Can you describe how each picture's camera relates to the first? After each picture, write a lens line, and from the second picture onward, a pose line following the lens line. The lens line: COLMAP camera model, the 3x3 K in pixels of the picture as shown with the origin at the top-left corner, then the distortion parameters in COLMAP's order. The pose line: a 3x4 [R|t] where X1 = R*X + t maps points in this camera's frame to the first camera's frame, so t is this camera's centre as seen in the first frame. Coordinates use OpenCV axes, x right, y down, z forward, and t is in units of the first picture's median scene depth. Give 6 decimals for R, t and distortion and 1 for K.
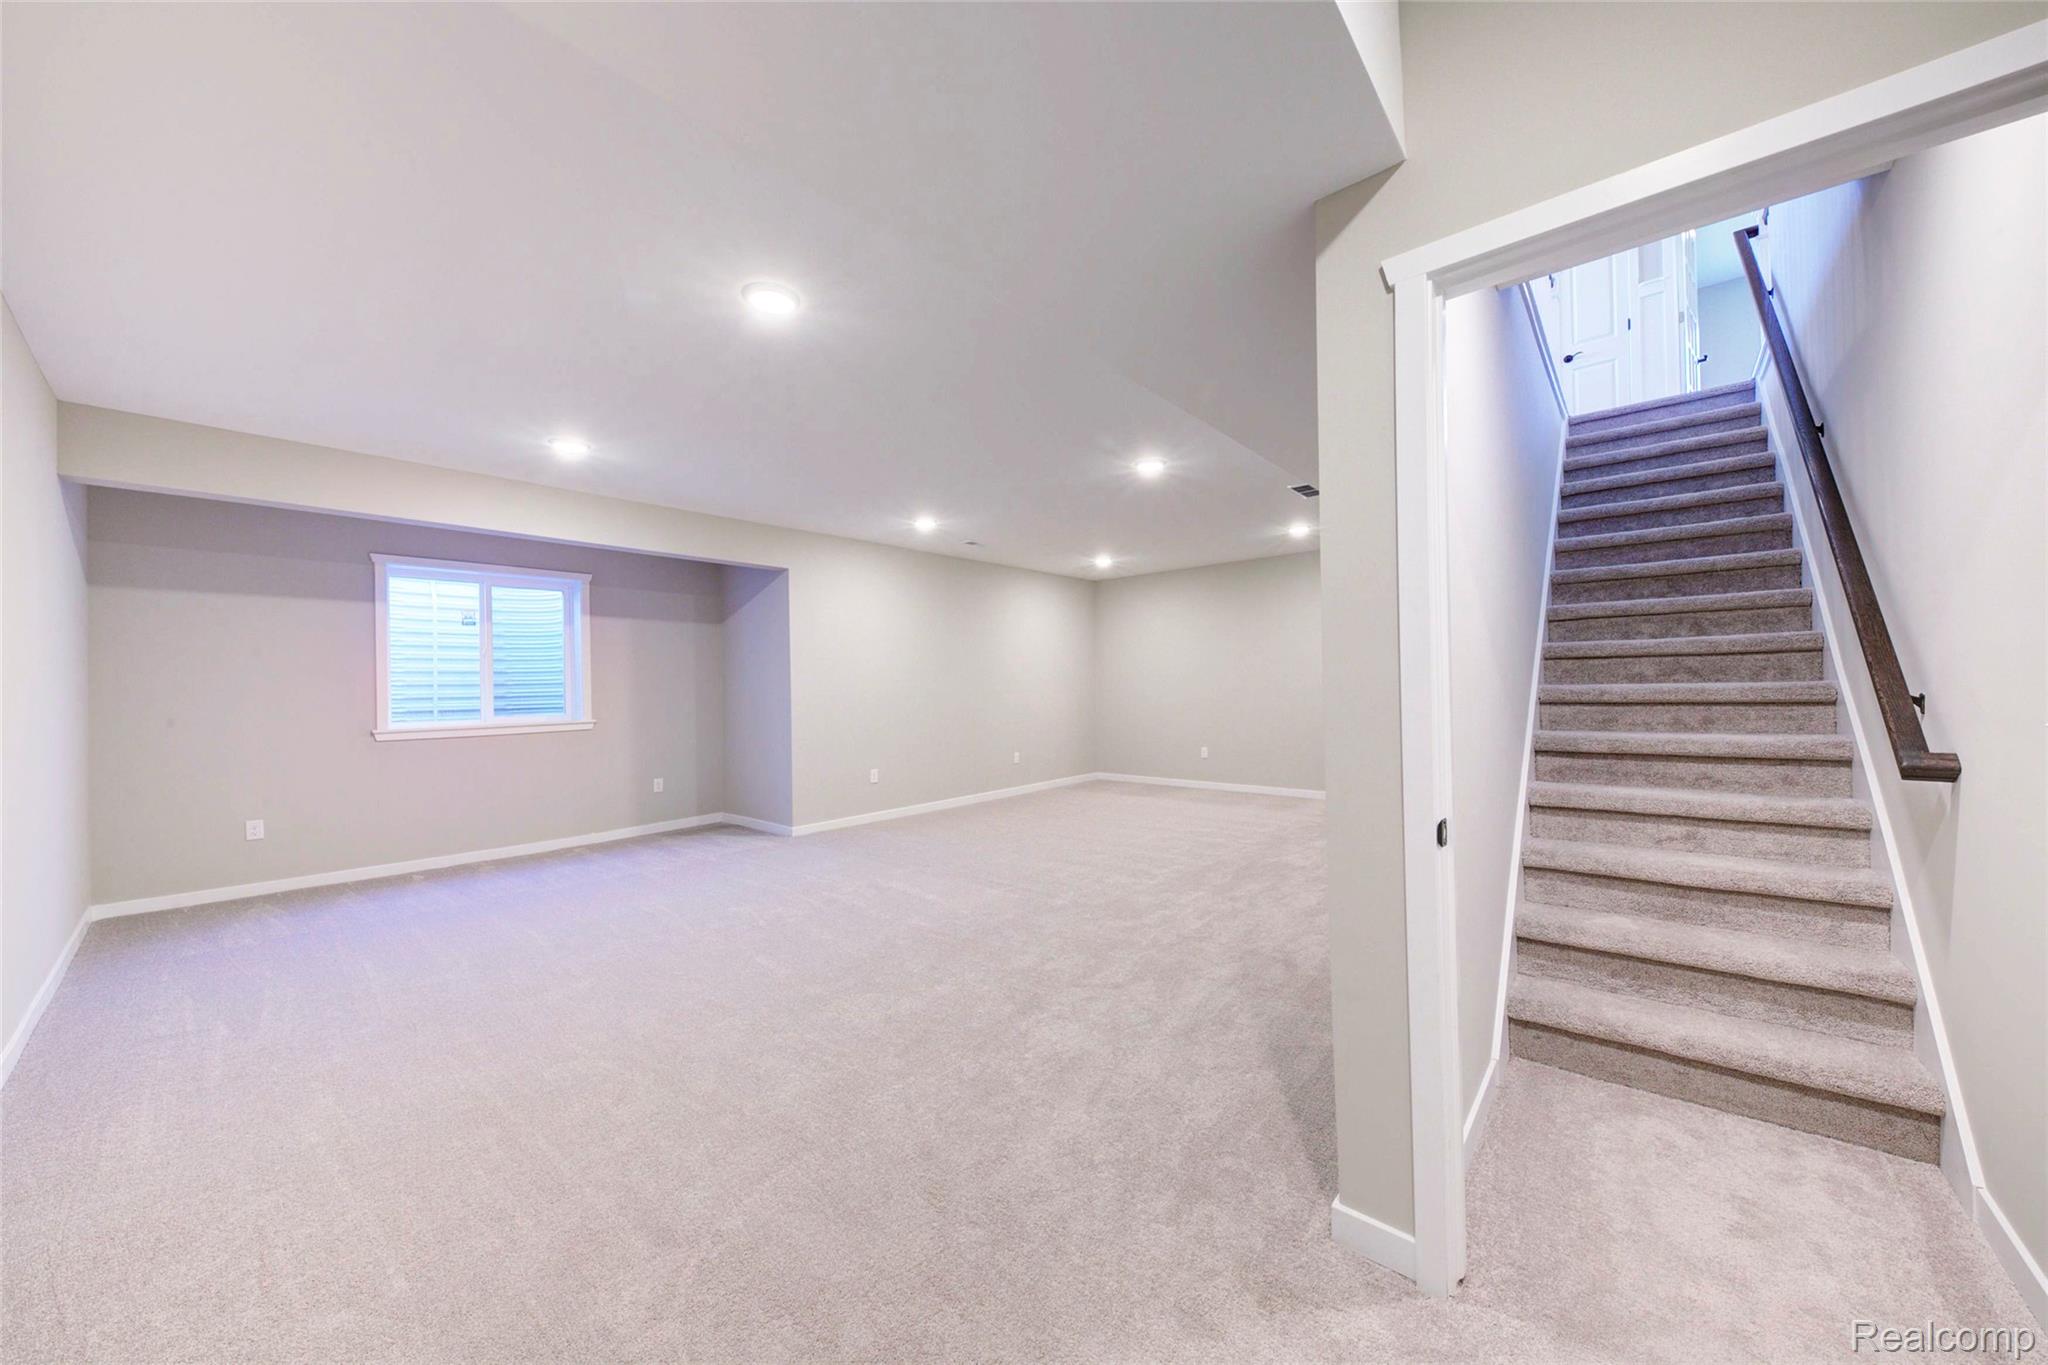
lens RADIAL K [[708.6, 0, 1029.7], [0, 708.6, 681.5], [0, 0, 1]] dist [0.008173, -0.005664]
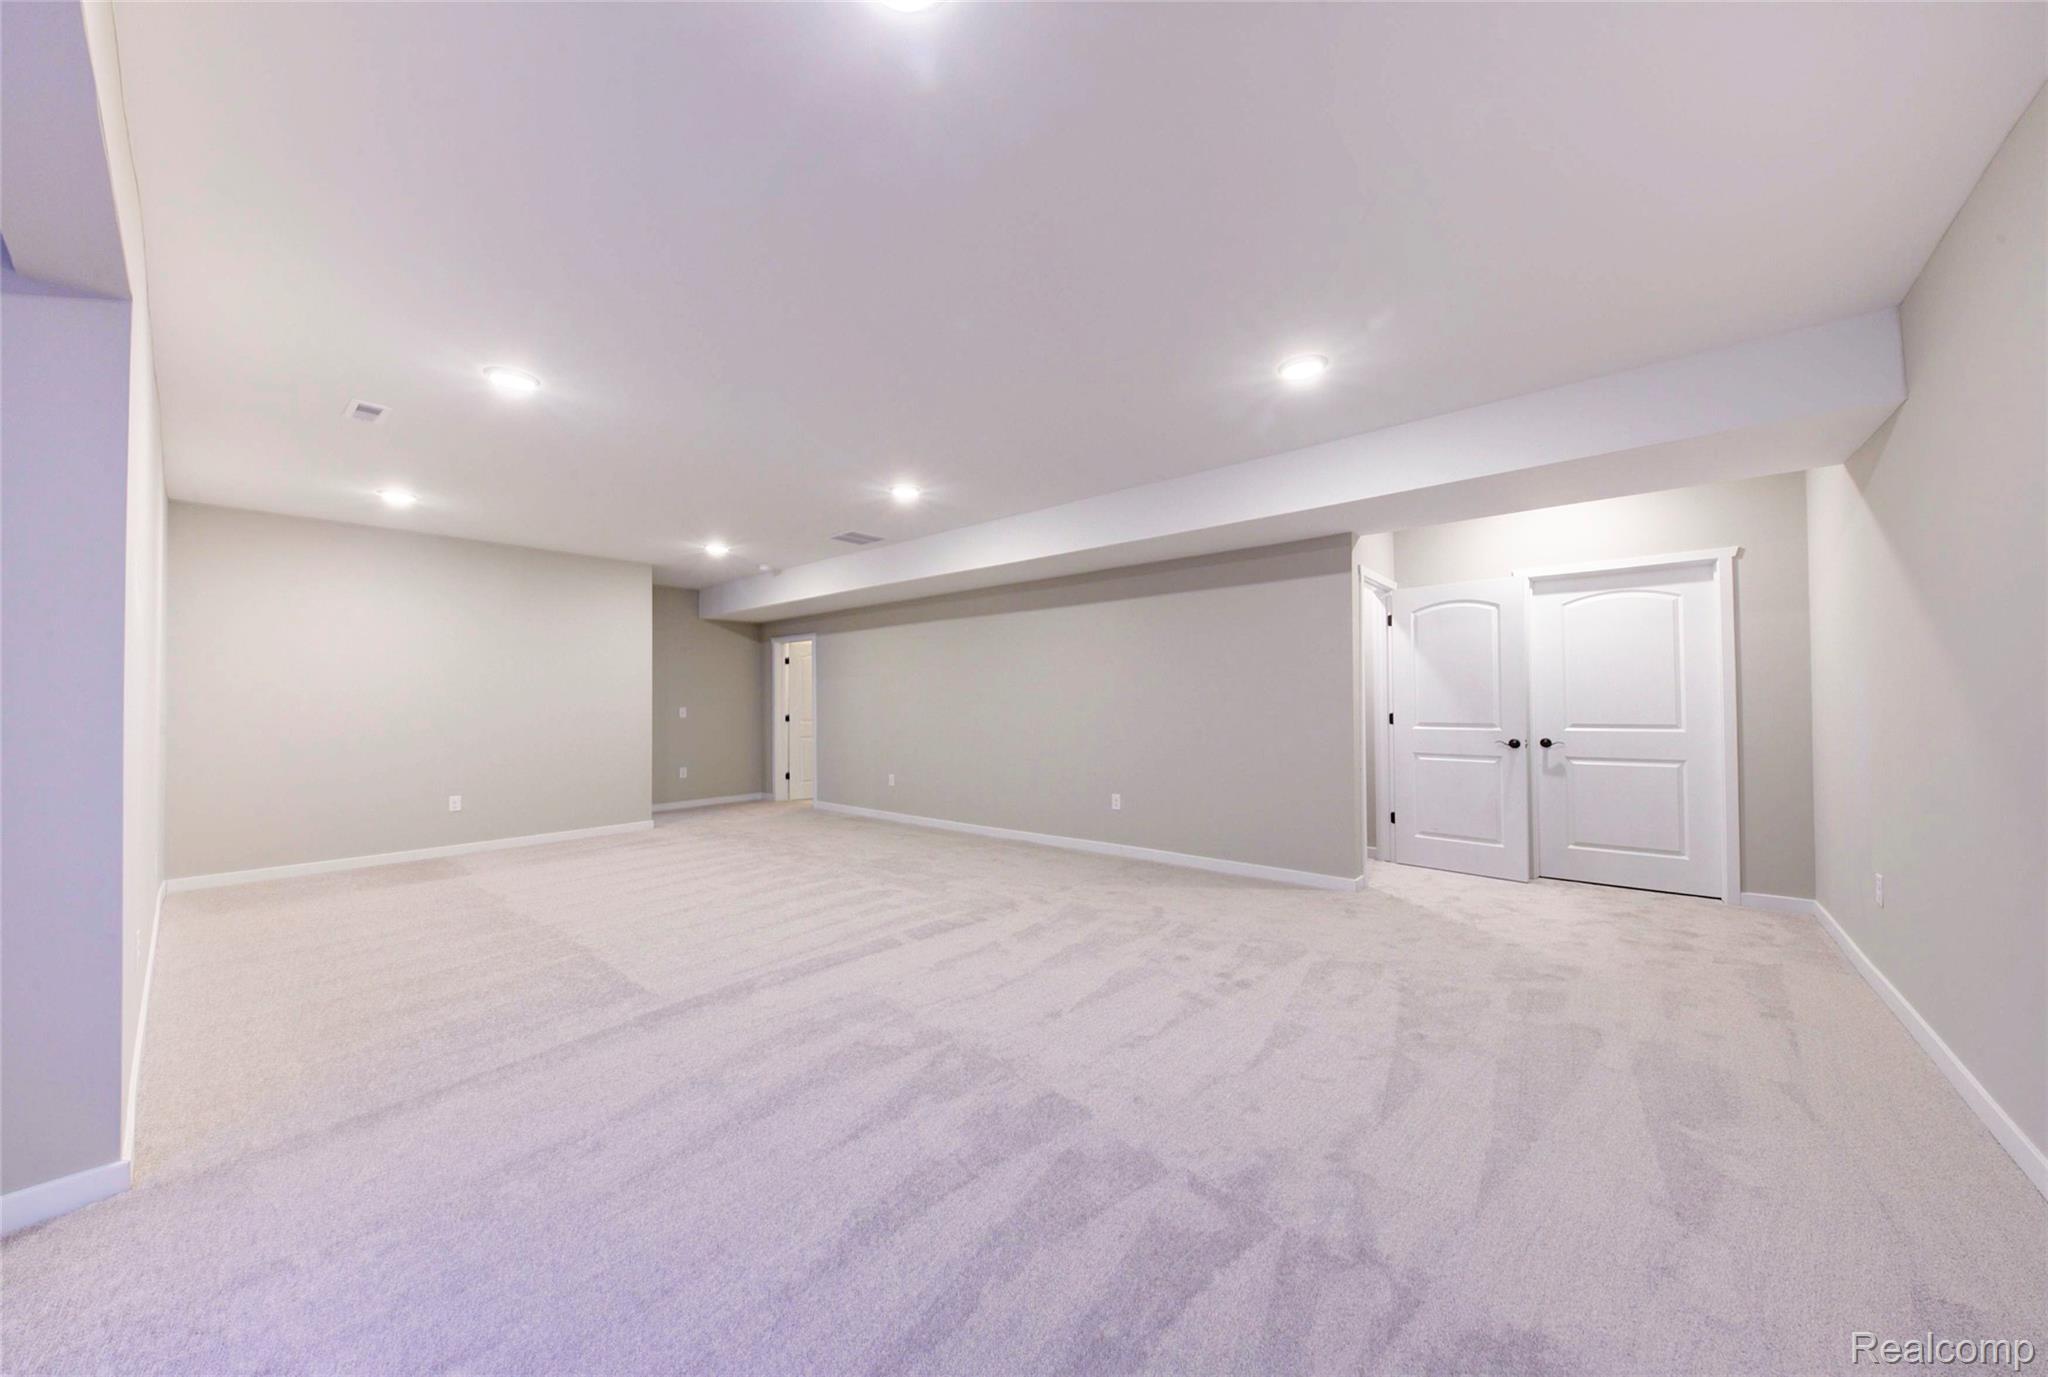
lens RADIAL K [[708.6, 0, 1016.4], [0, 708.6, 695.8], [0, 0, 1]] dist [0.008173, -0.005664]
pose [[-0.010406, 0.028444, 0.999541, -0.870013], [-0.001400, 0.999594, -0.028460, 0.024965], [-0.999945, -0.001695, -0.010362, 0.851327]]
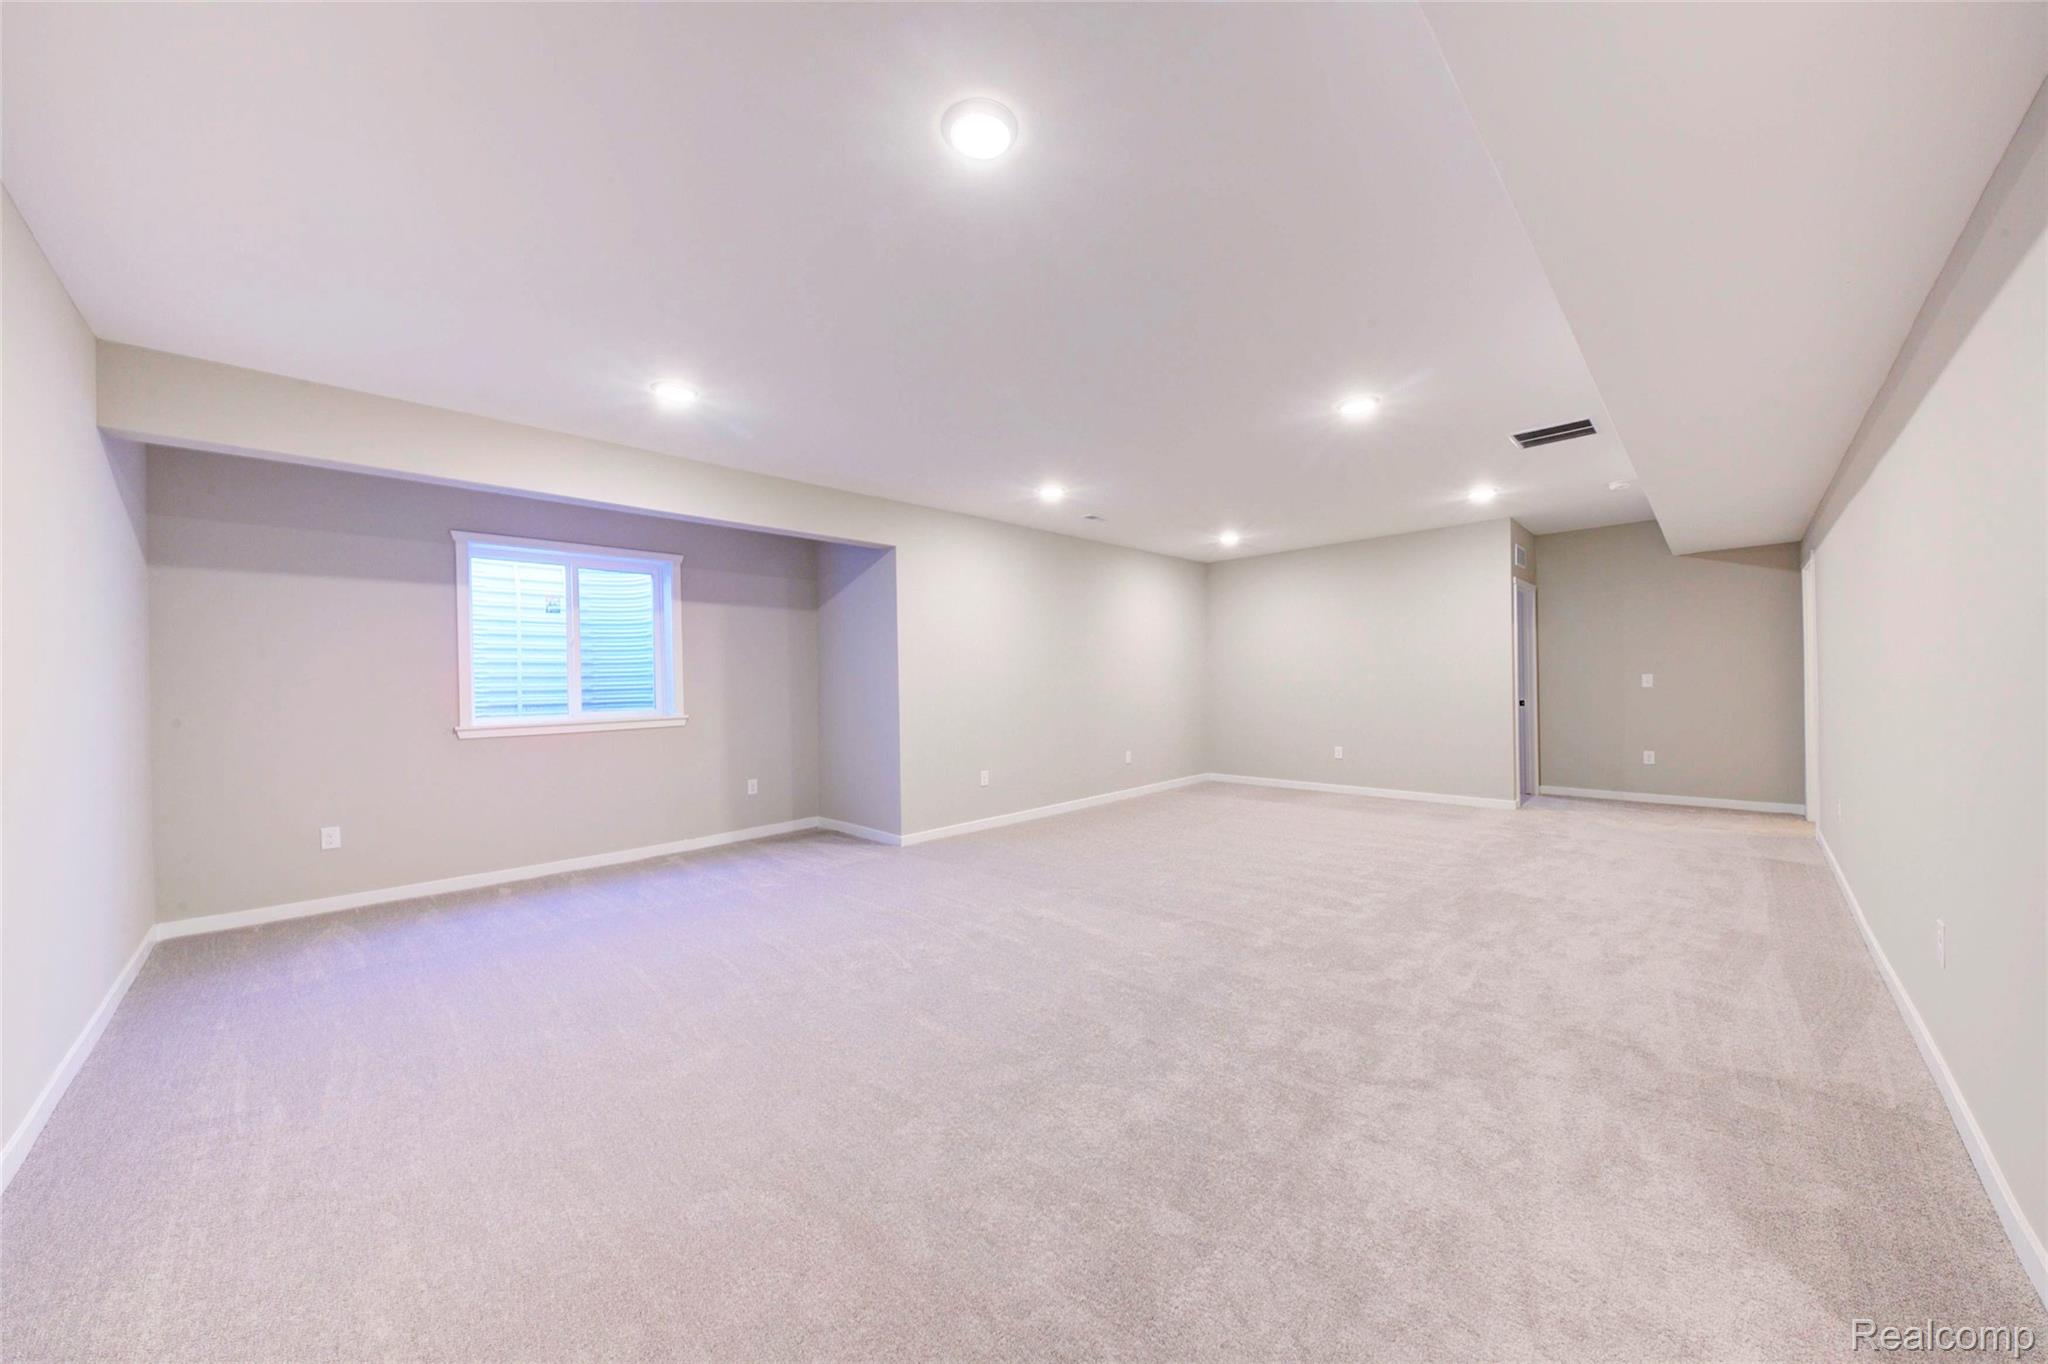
lens RADIAL K [[708.6, 0, 1036.3], [0, 708.6, 681.1], [0, 0, 1]] dist [0.008173, -0.005664]
pose [[0.998194, -0.000956, -0.060062, -0.150353], [0.001454, 0.999965, 0.008243, 0.004080], [0.060052, -0.008316, 0.998161, 0.161690]]
